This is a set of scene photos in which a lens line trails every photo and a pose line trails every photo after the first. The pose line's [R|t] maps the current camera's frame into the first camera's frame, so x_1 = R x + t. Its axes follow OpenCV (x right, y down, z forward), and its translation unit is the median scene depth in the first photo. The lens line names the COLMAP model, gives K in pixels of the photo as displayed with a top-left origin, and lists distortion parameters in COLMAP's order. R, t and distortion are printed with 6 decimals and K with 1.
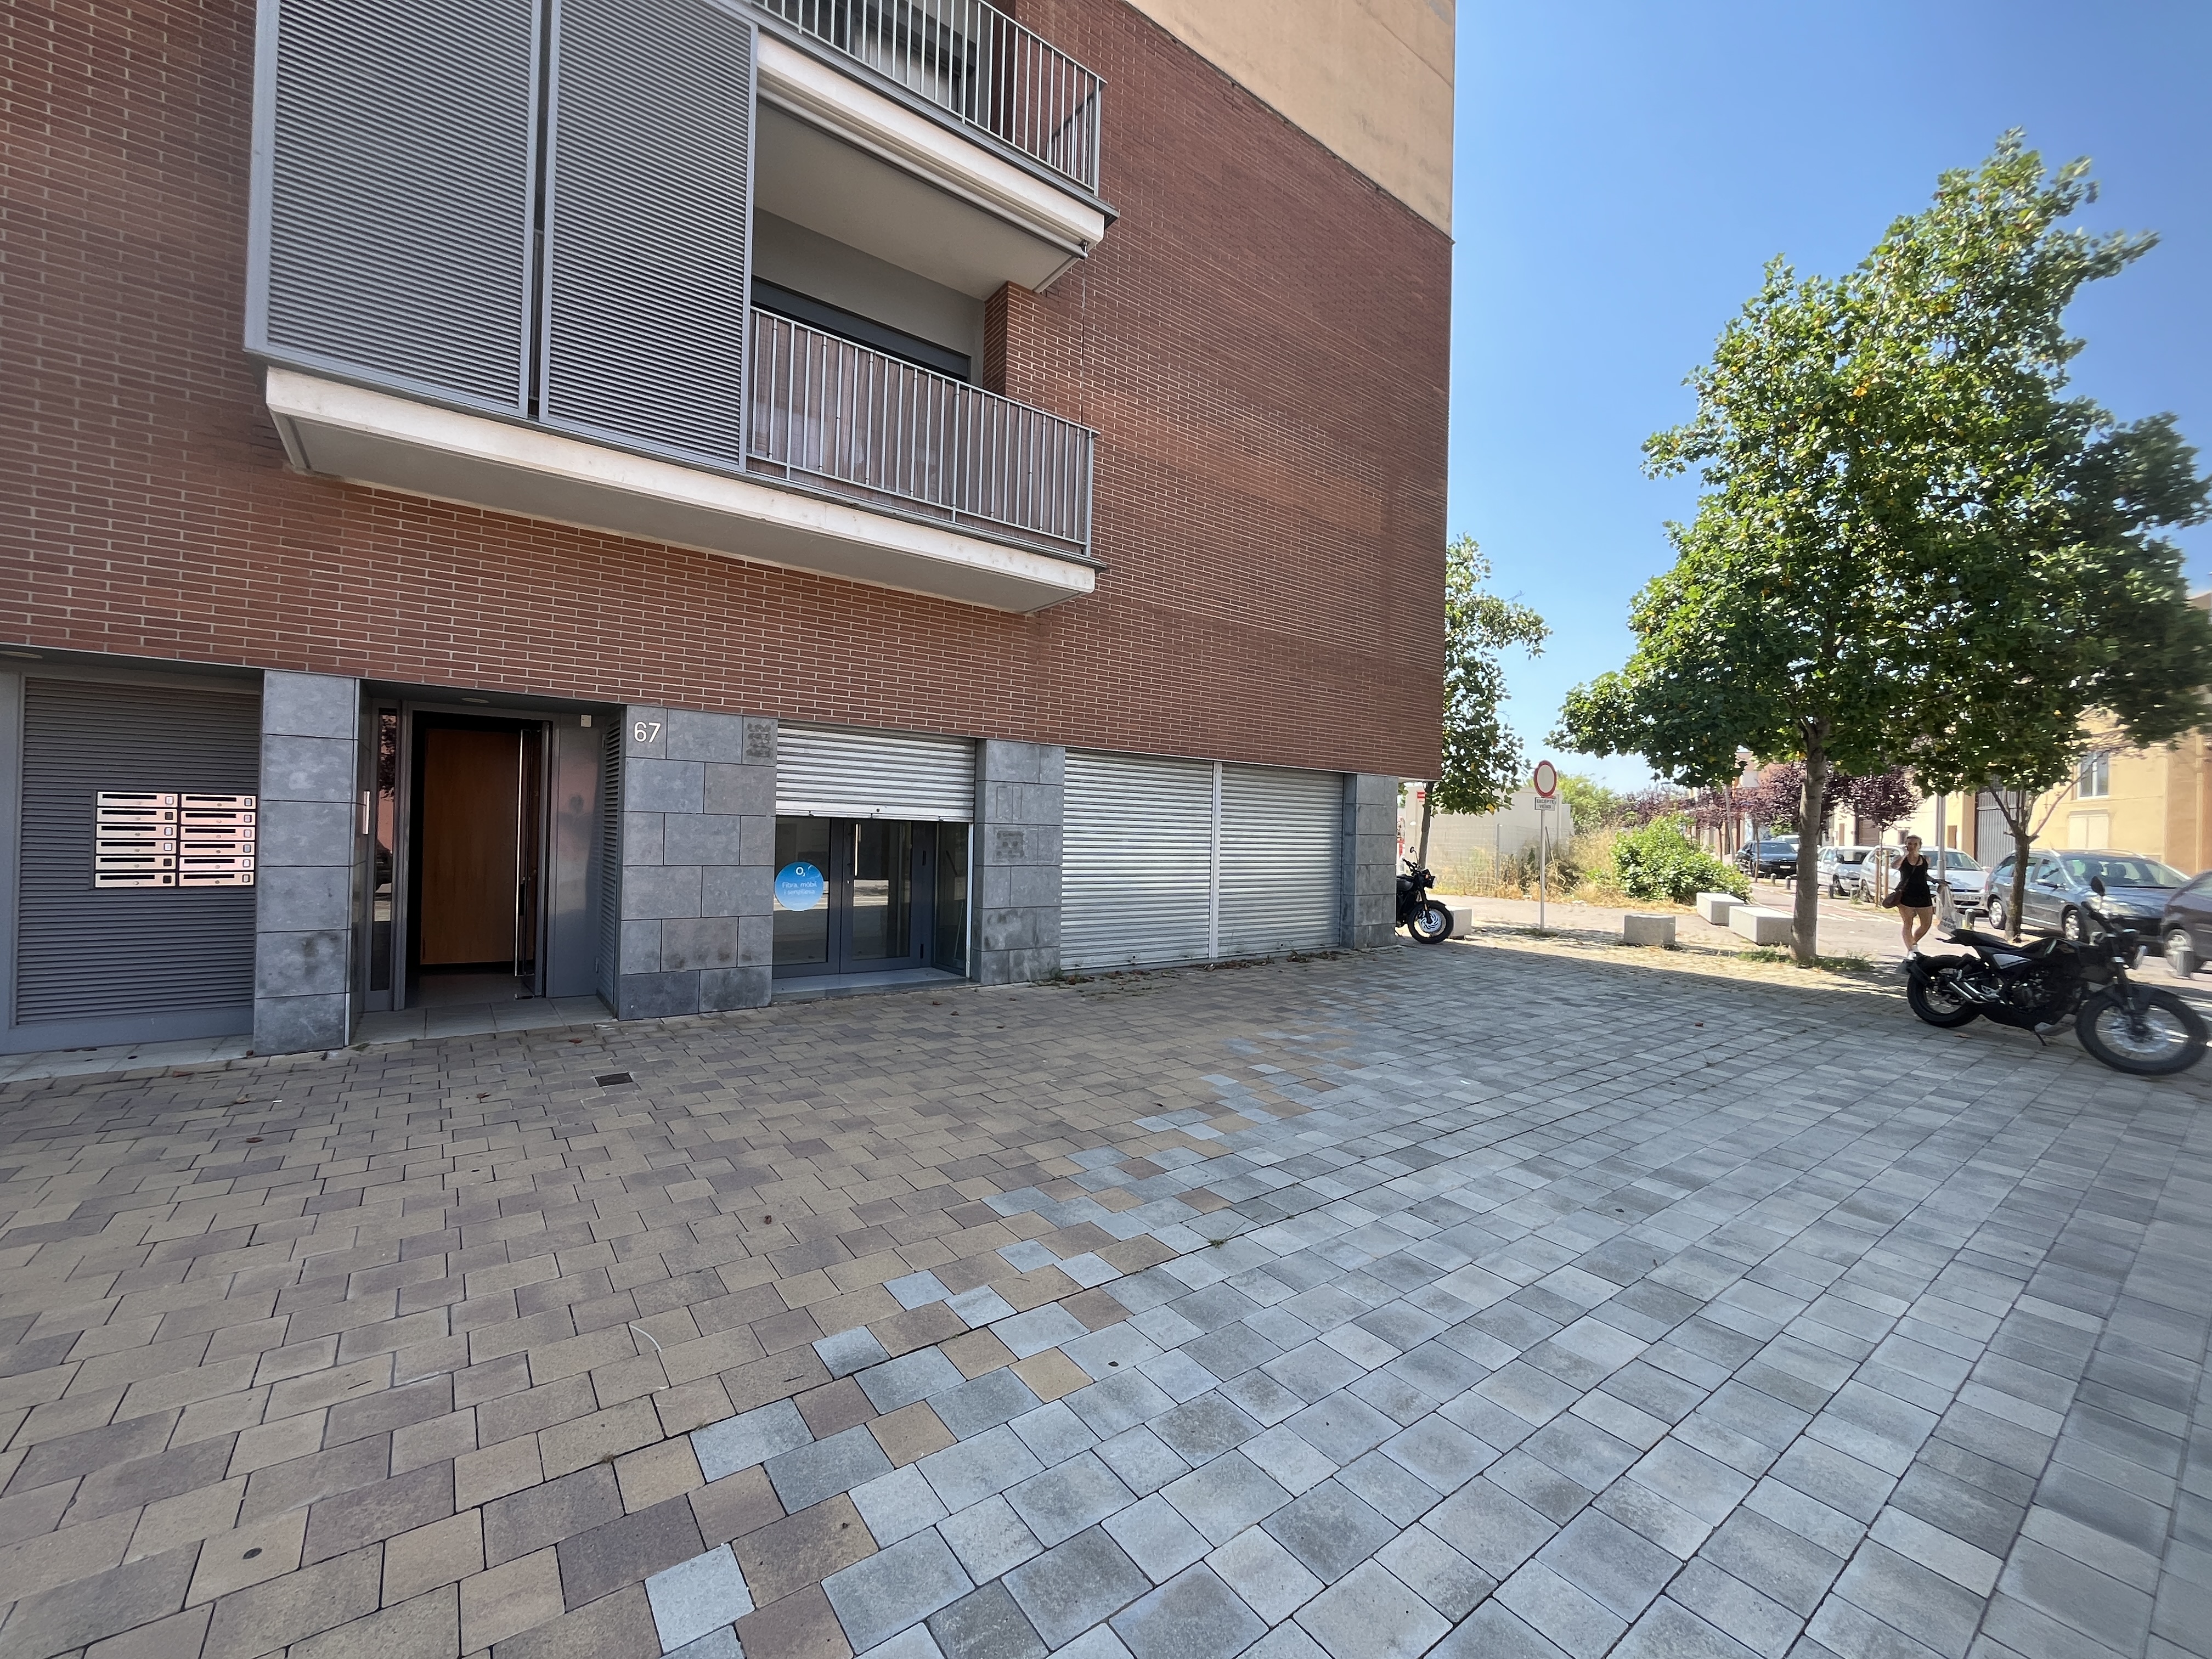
lens RADIAL K [[899.1, 0, 1113.9], [0, 899.1, 821.8], [0, 0, 1]] dist [-0.003008, -0.000242]
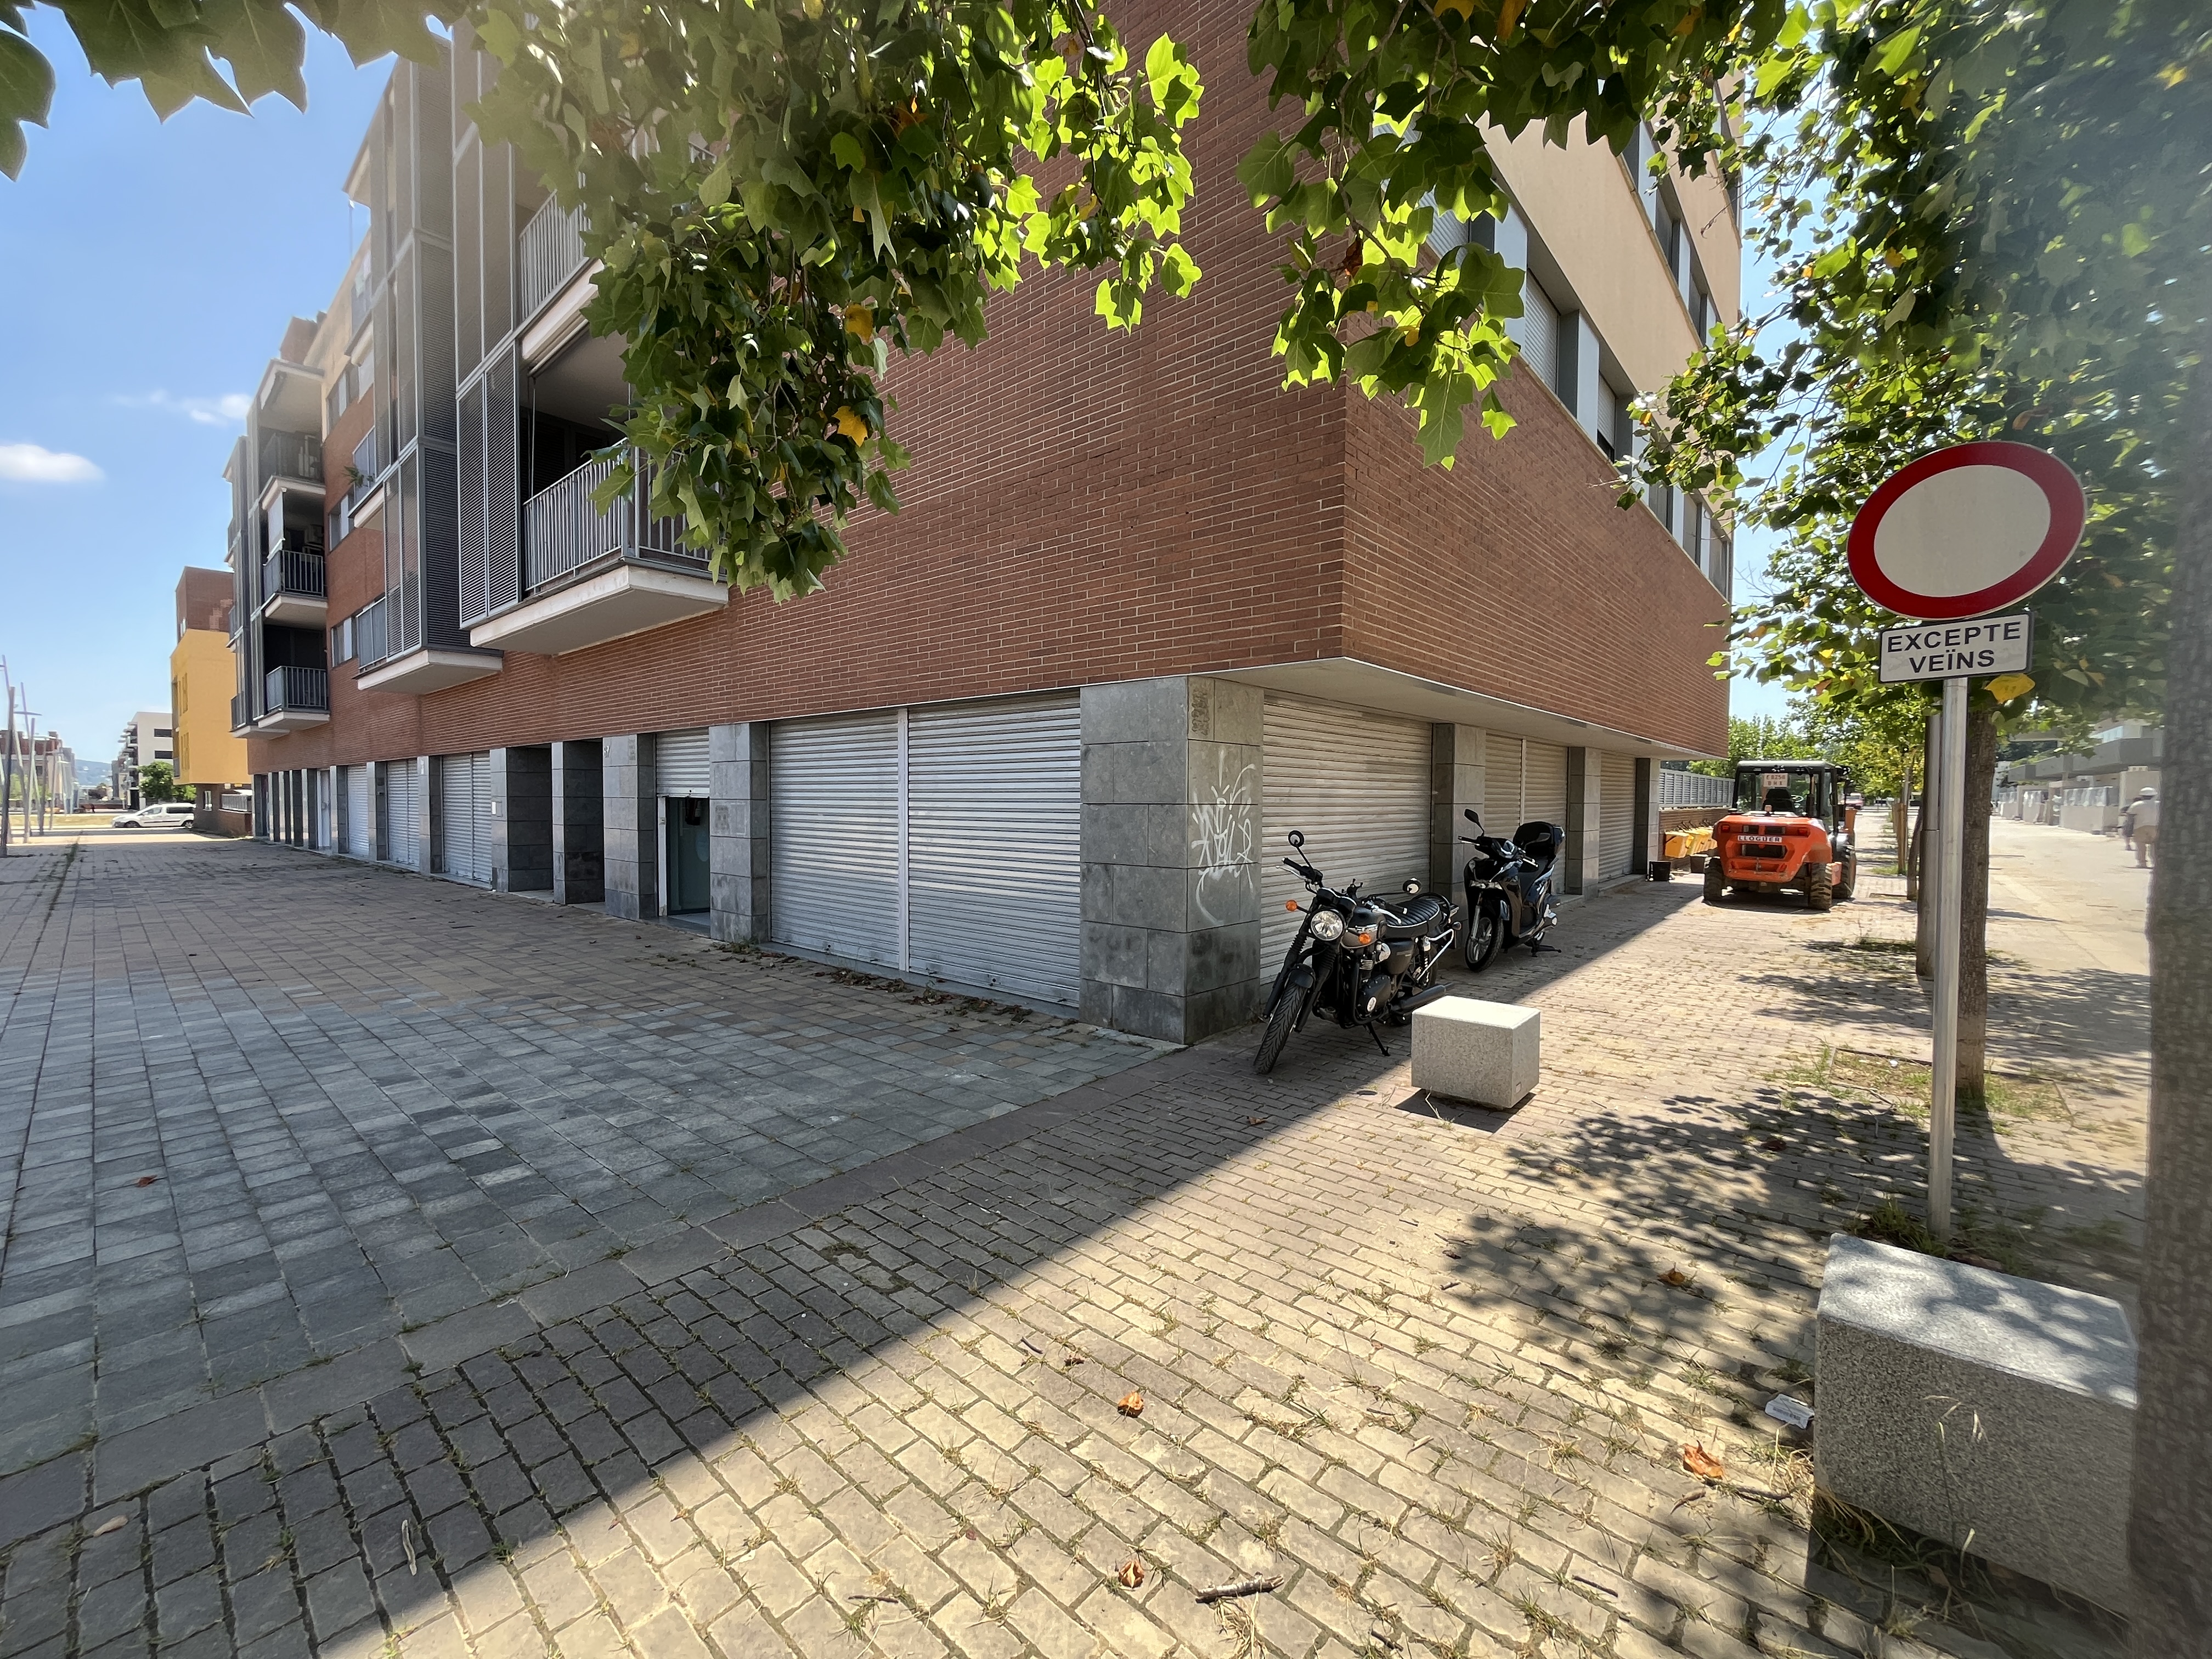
lens RADIAL K [[899.1, 0, 1102.3], [0, 899.1, 832.2], [0, 0, 1]] dist [-0.003008, -0.000242]
pose [[0.198431, 0.008755, -0.980076, 0.916426], [0.007559, 0.999917, 0.010463, 0.030156], [0.980086, -0.009485, 0.198348, 1.057037]]
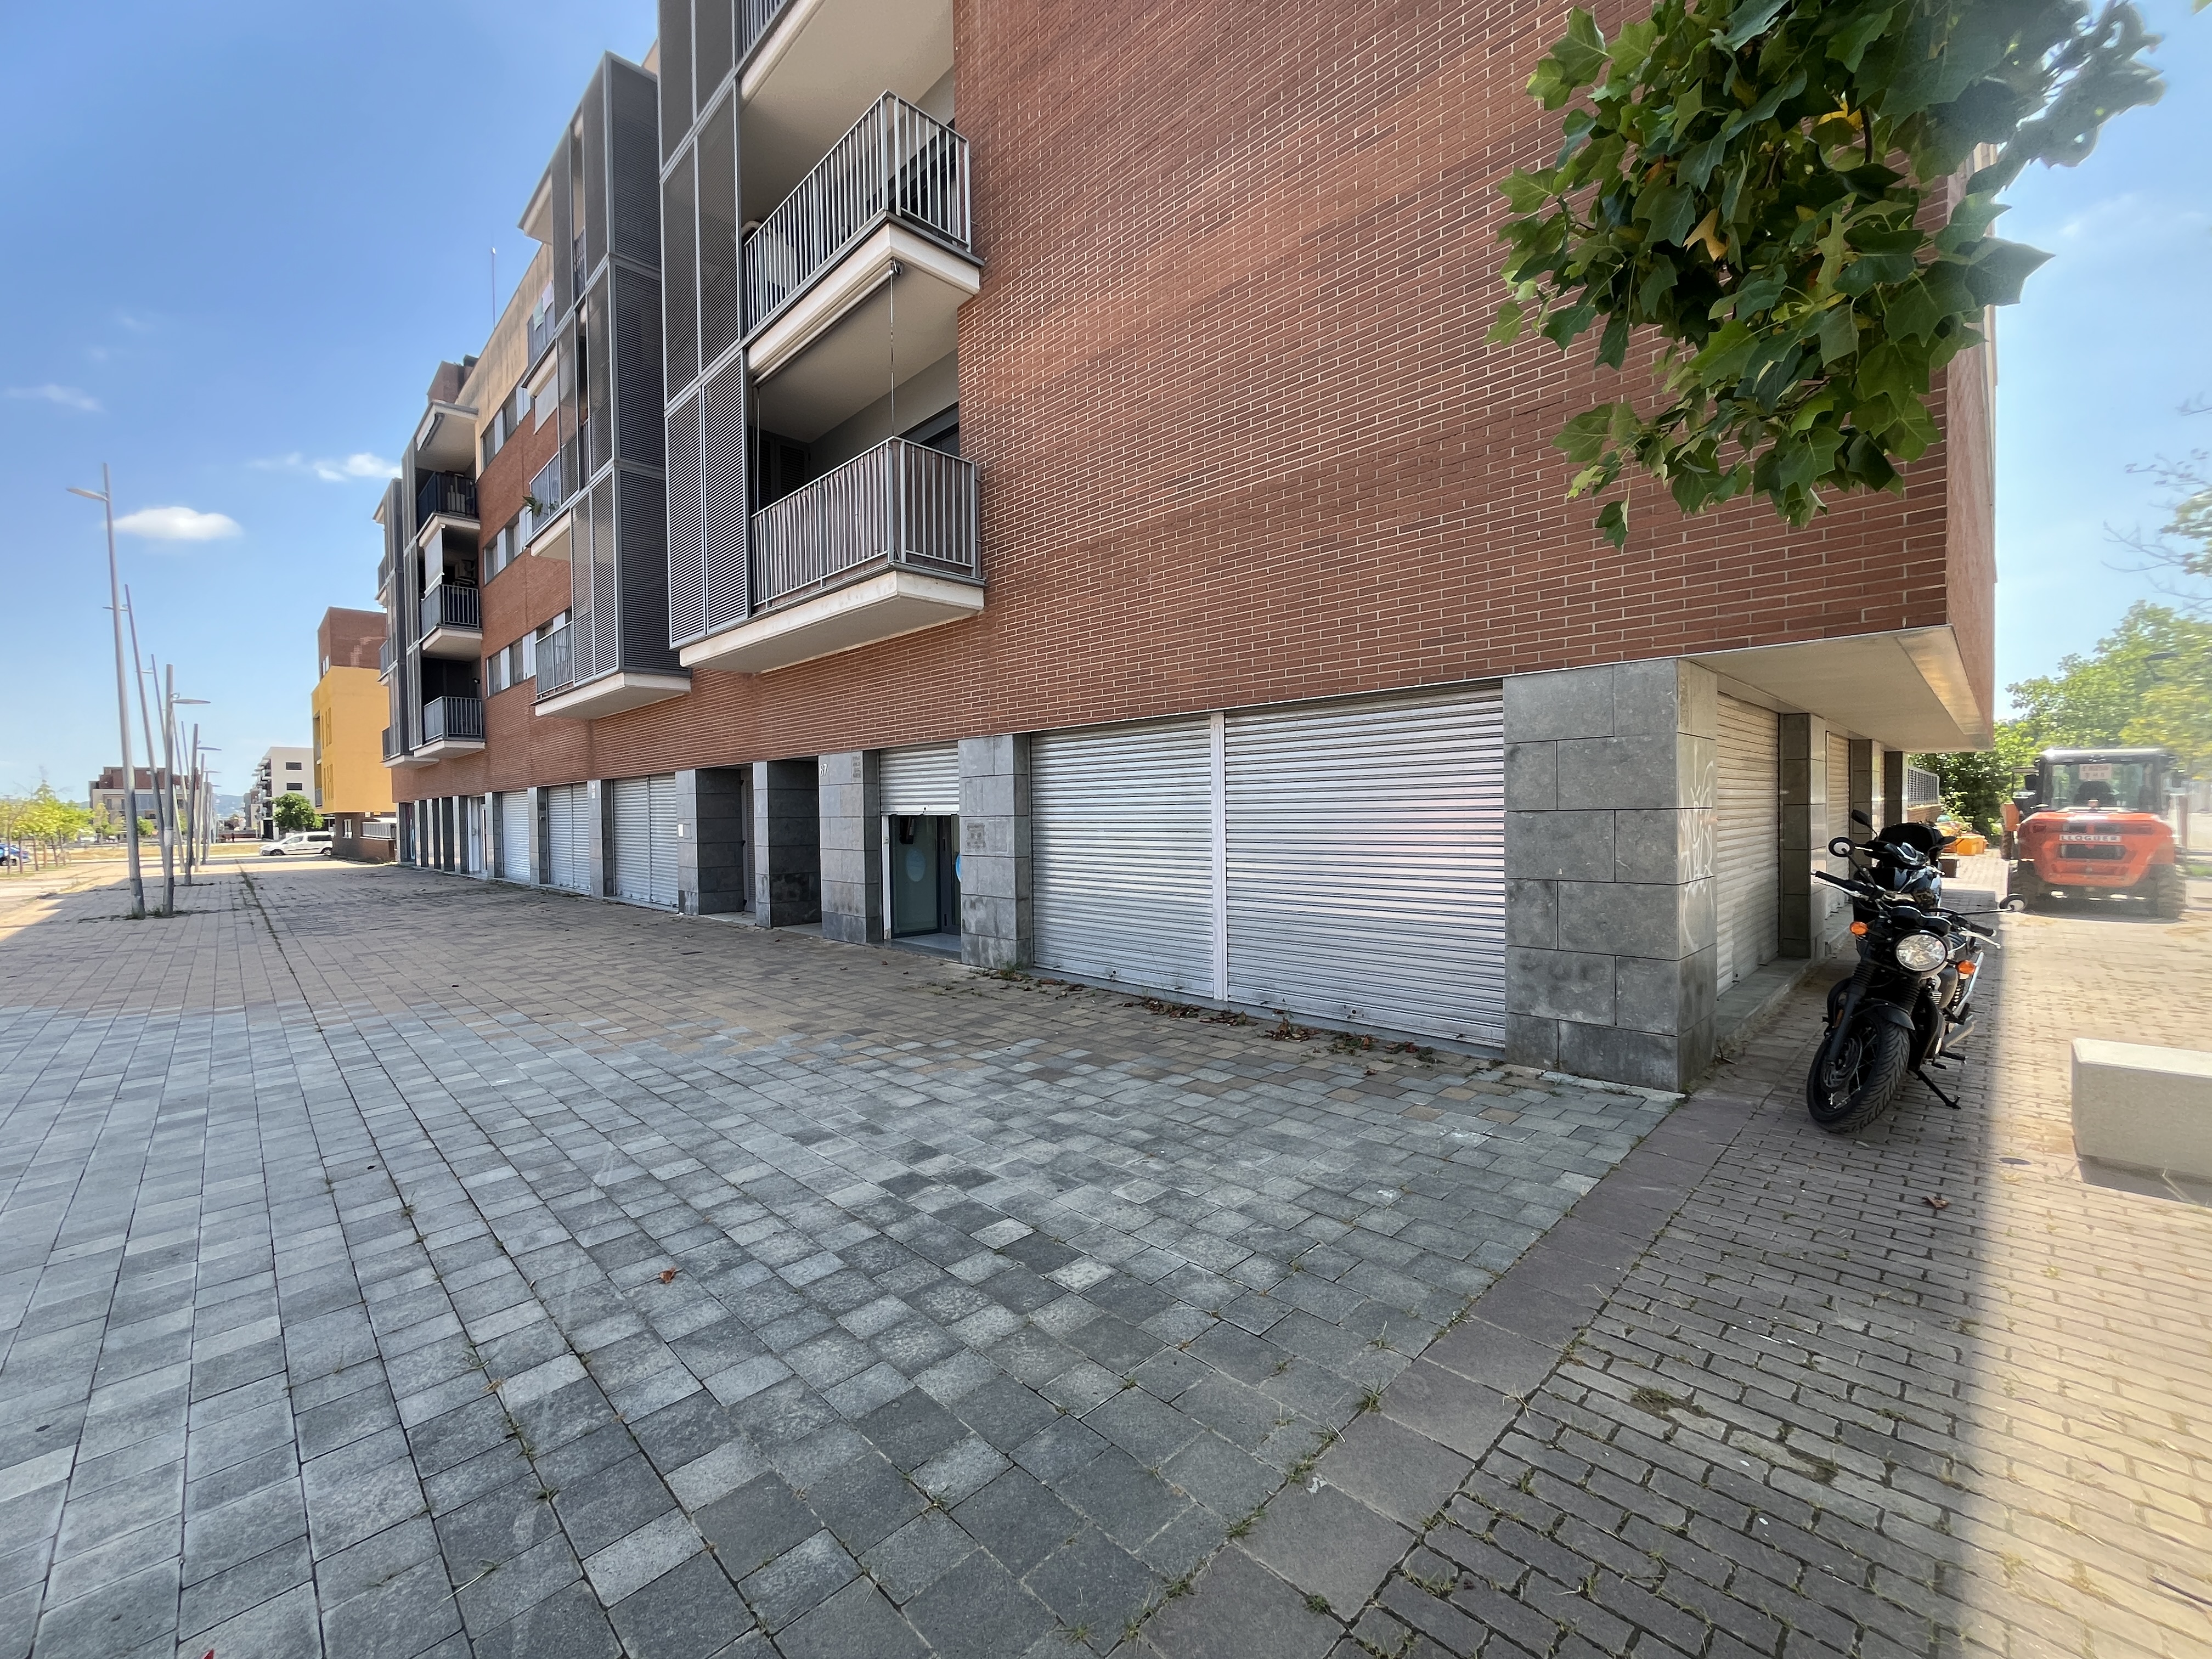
lens RADIAL K [[899.1, 0, 1098.8], [0, 899.1, 830.9], [0, 0, 1]] dist [-0.003008, -0.000242]
pose [[0.128666, -0.008904, -0.991648, 0.810585], [0.026075, 0.999644, -0.005592, 0.025290], [0.991345, -0.025138, 0.128852, 0.857081]]
